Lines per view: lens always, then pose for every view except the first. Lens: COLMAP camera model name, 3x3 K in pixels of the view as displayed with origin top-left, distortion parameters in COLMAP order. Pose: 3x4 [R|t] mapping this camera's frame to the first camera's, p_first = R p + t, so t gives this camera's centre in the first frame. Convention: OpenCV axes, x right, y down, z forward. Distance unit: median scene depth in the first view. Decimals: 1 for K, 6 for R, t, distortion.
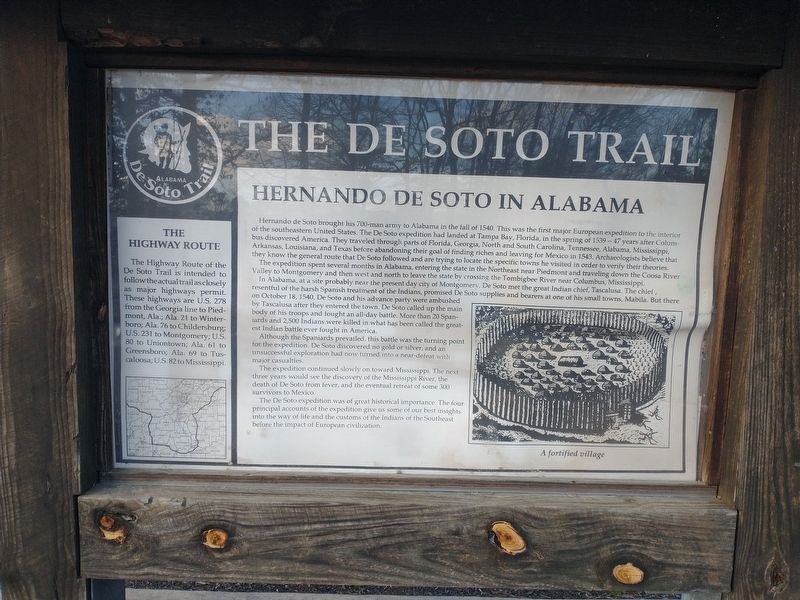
lens RADIAL K [[641.5, 0, 397.0], [0, 641.5, 294.4], [0, 0, 1]] dist [0.018166, -0.050781]
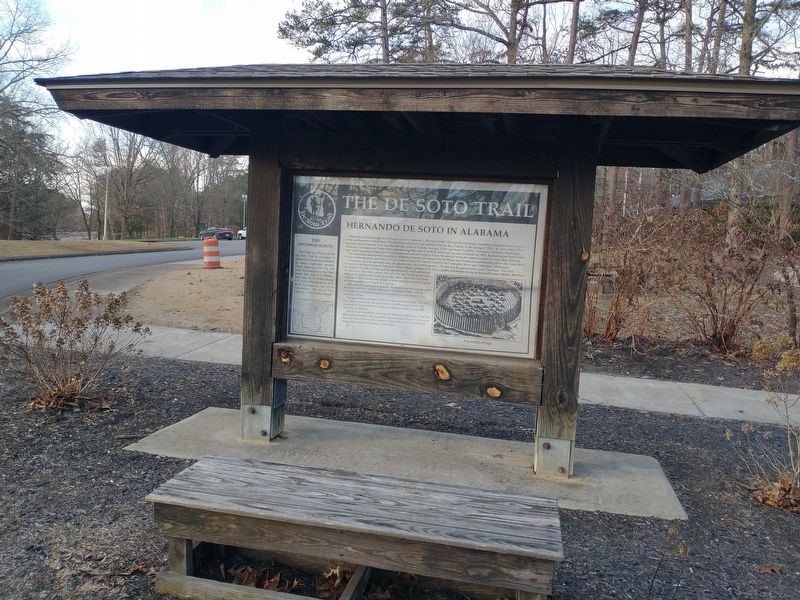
lens RADIAL K [[641.5, 0, 405.6], [0, 641.5, 301.2], [0, 0, 1]] dist [0.018166, -0.050781]
pose [[0.977331, 0.042929, -0.207318, 0.514265], [-0.052679, 0.997739, -0.041741, 0.222156], [0.205058, 0.051716, 0.977383, -1.335450]]
